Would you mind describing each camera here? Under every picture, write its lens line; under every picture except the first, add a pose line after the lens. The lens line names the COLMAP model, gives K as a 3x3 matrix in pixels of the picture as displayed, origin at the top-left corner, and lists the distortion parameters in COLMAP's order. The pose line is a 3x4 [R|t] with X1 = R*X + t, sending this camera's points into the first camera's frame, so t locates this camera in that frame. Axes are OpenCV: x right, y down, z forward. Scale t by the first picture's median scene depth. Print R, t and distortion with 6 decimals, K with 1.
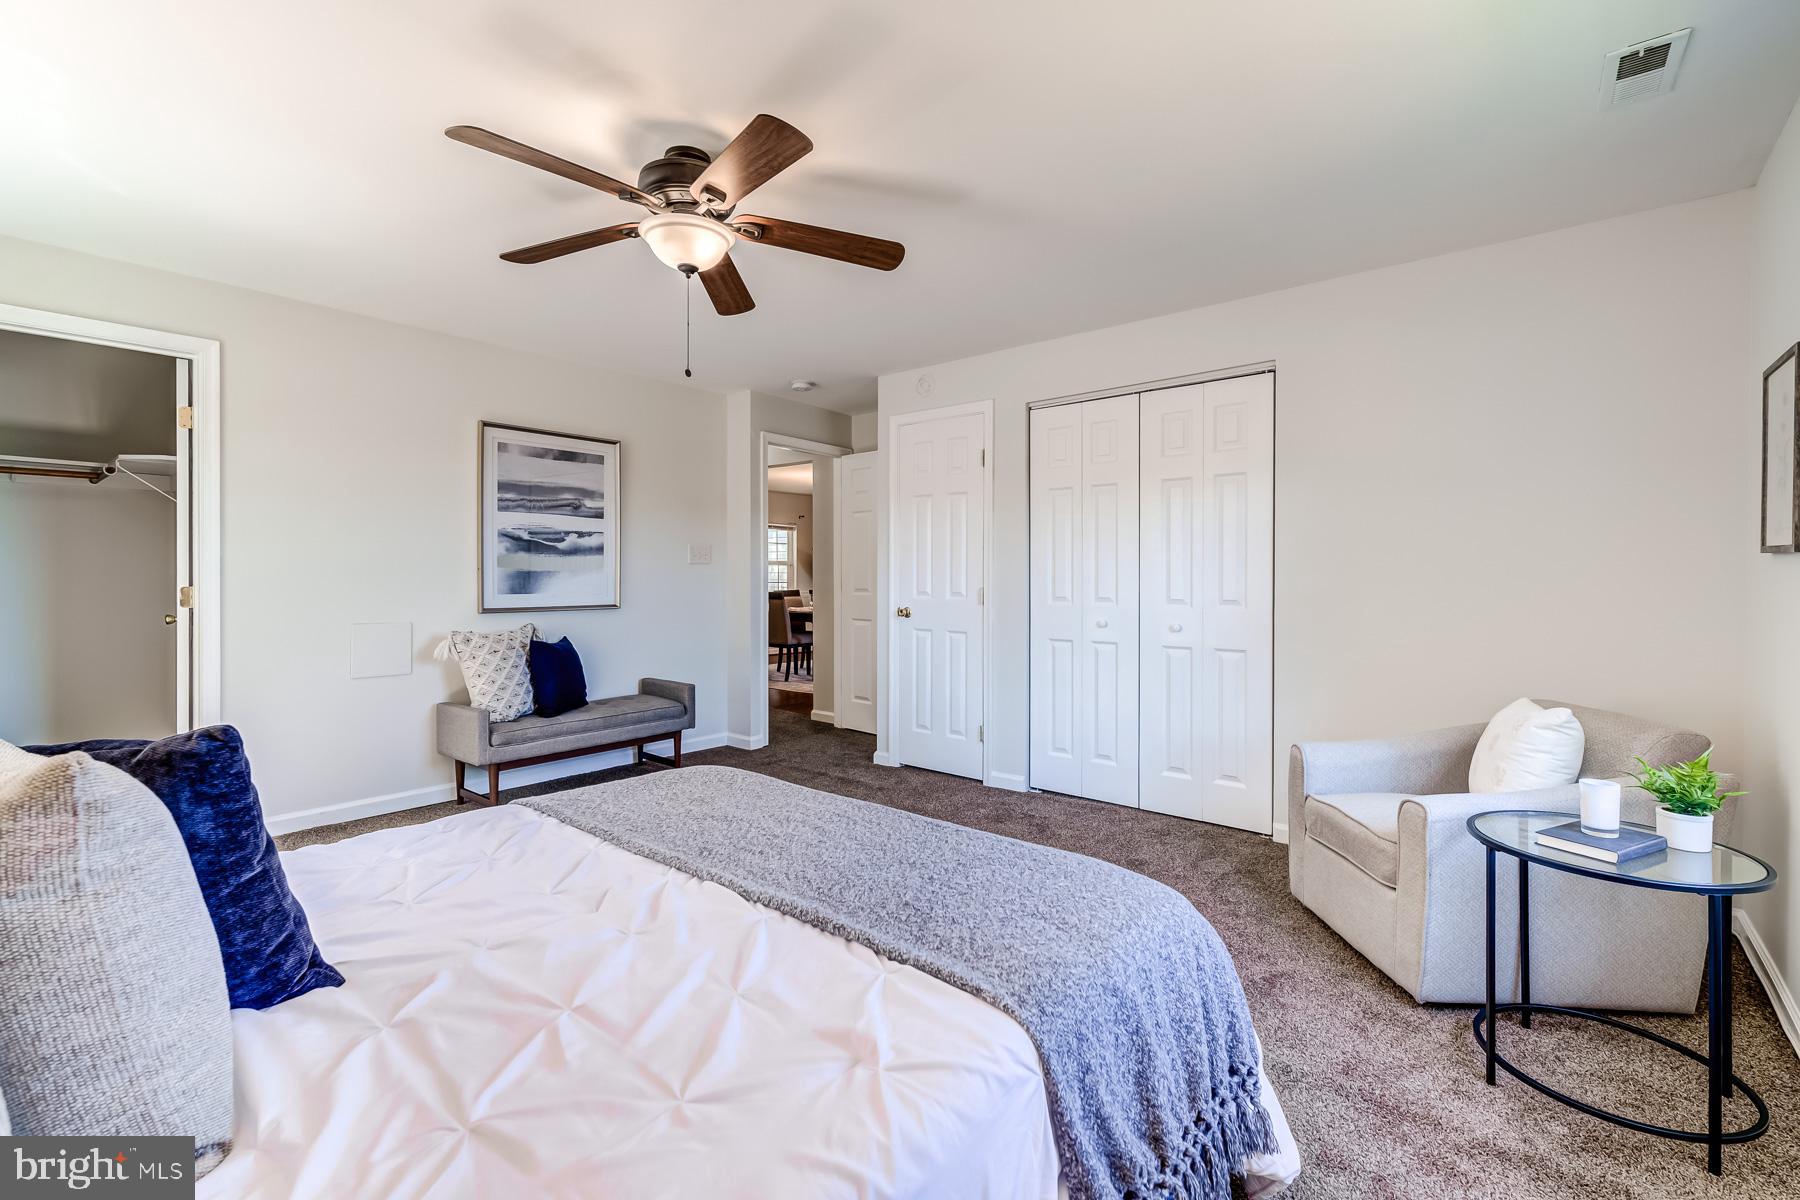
lens RADIAL K [[779.8, 0, 901.4], [0, 779.8, 580.0], [0, 0, 1]] dist [0.001015, -0.000427]
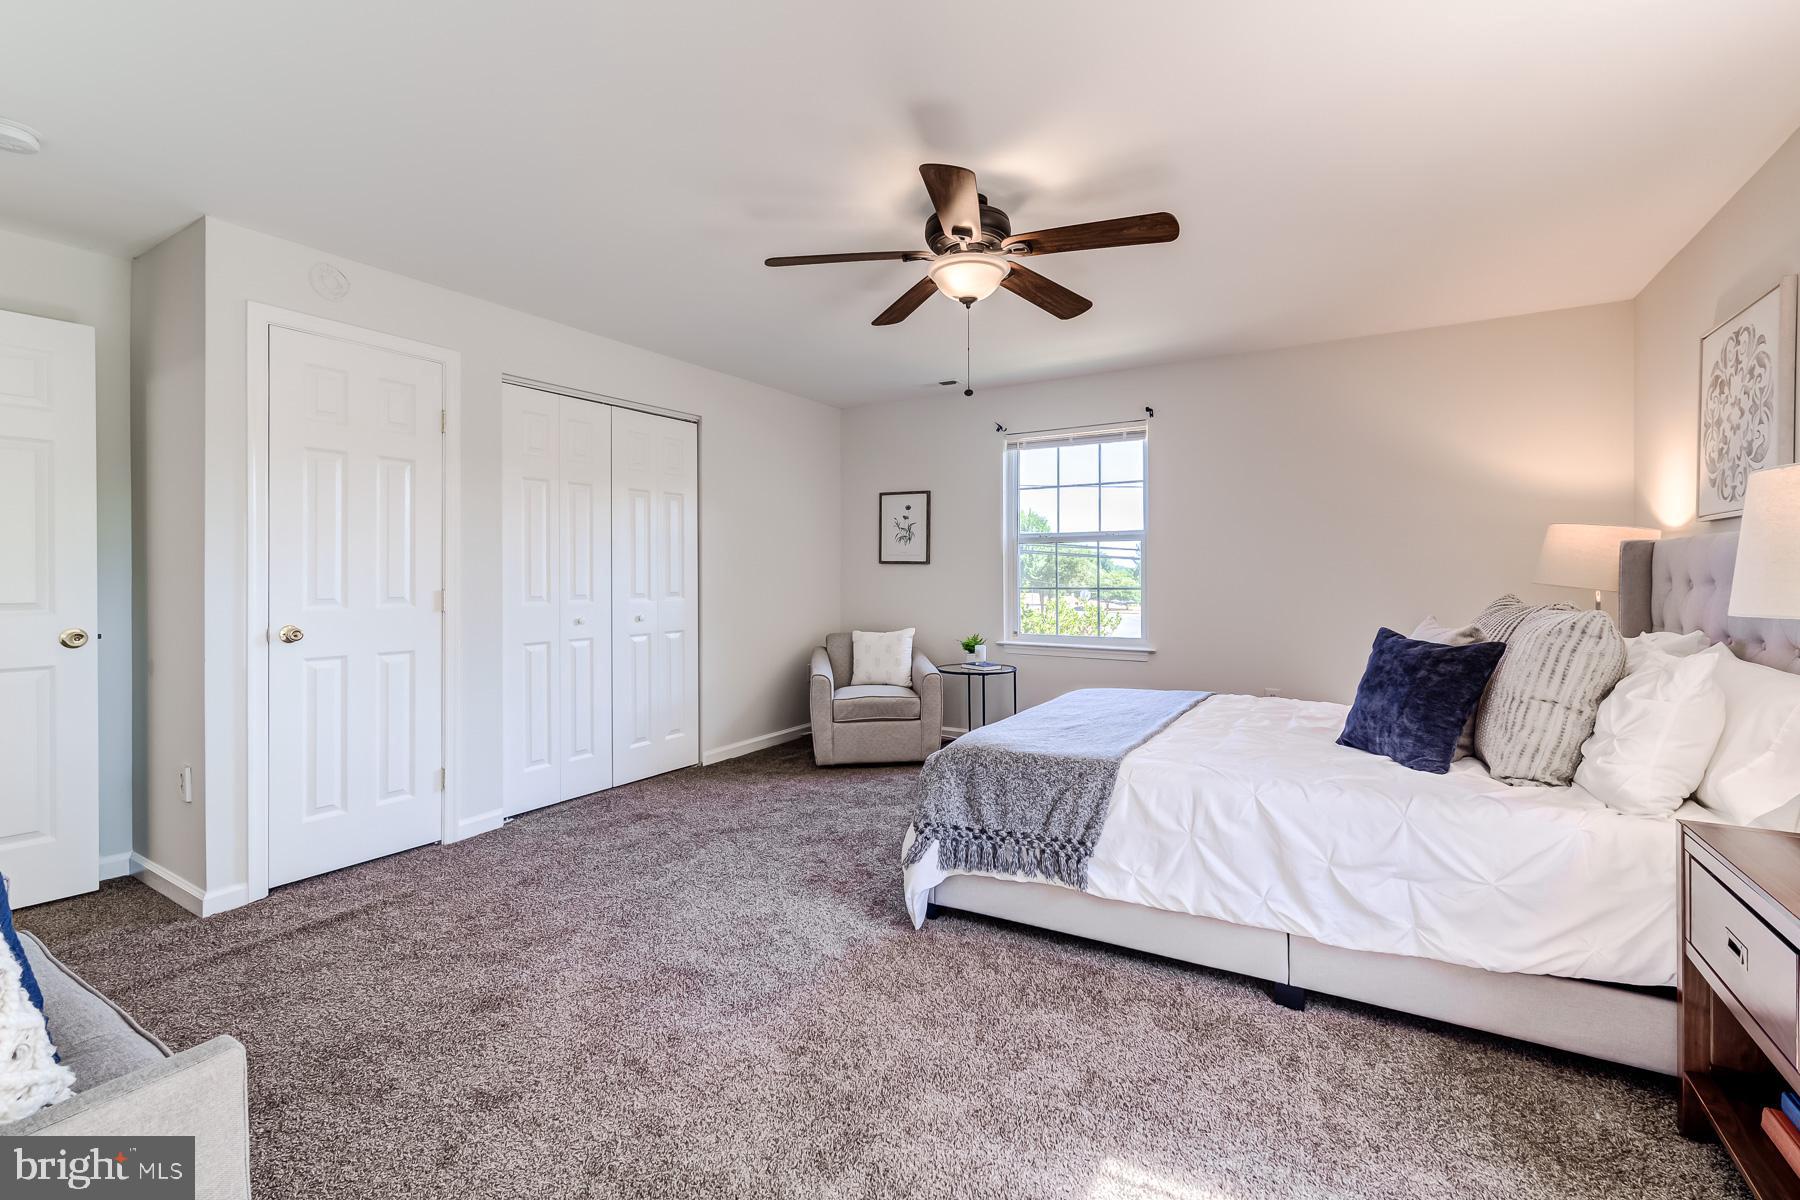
lens RADIAL K [[779.8, 0, 901.4], [0, 779.8, 580.0], [0, 0, 1]] dist [0.001015, -0.000427]
pose [[-0.157497, -0.010805, 0.987460, -0.850849], [0.003761, 0.999926, 0.011541, -0.006799], [-0.987512, 0.005532, -0.157445, 0.795210]]
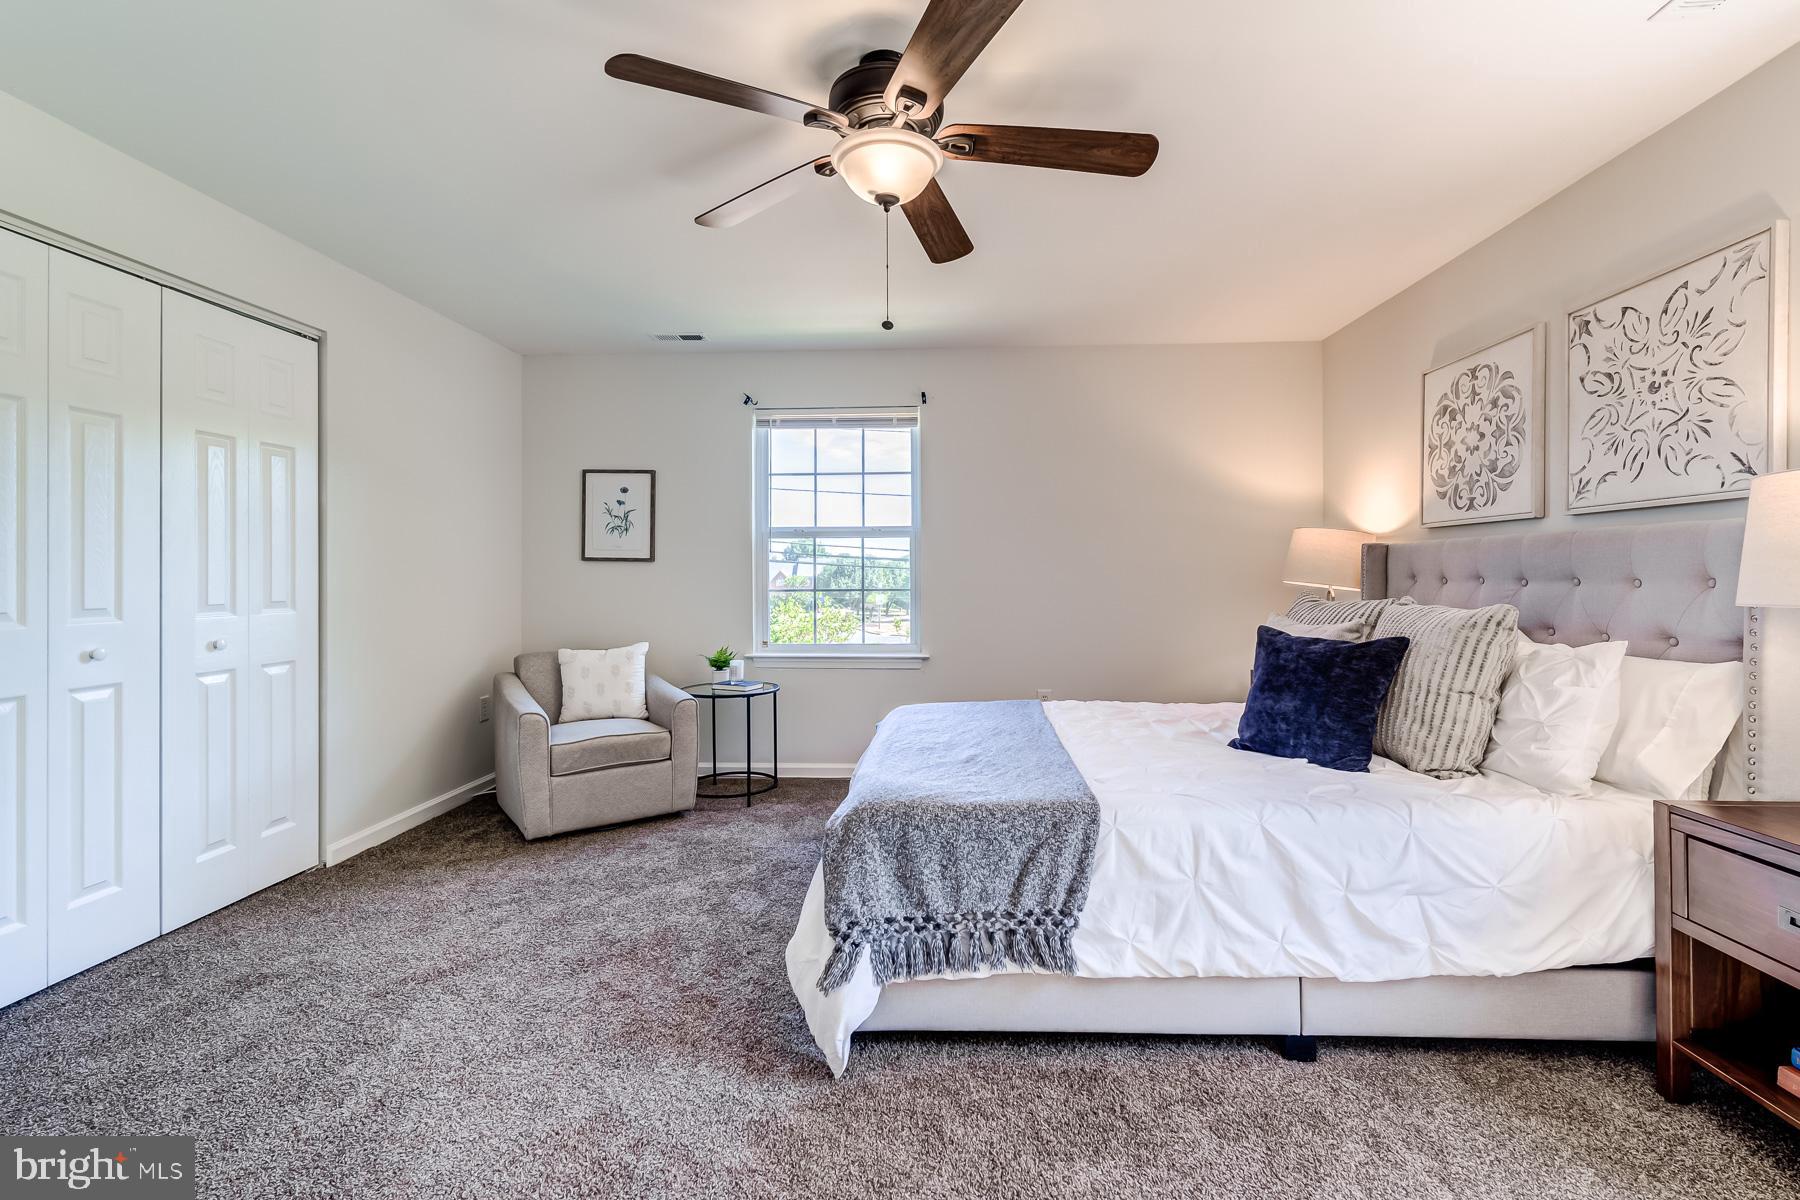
lens RADIAL K [[795.4, 0, 909.1], [0, 795.4, 575.5], [0, 0, 1]] dist [0.001072, 0.000609]
pose [[-0.605096, -0.001195, 0.796152, -0.599109], [0.002282, 0.999992, 0.003235, -0.001759], [-0.796150, 0.003774, -0.605088, 0.932780]]
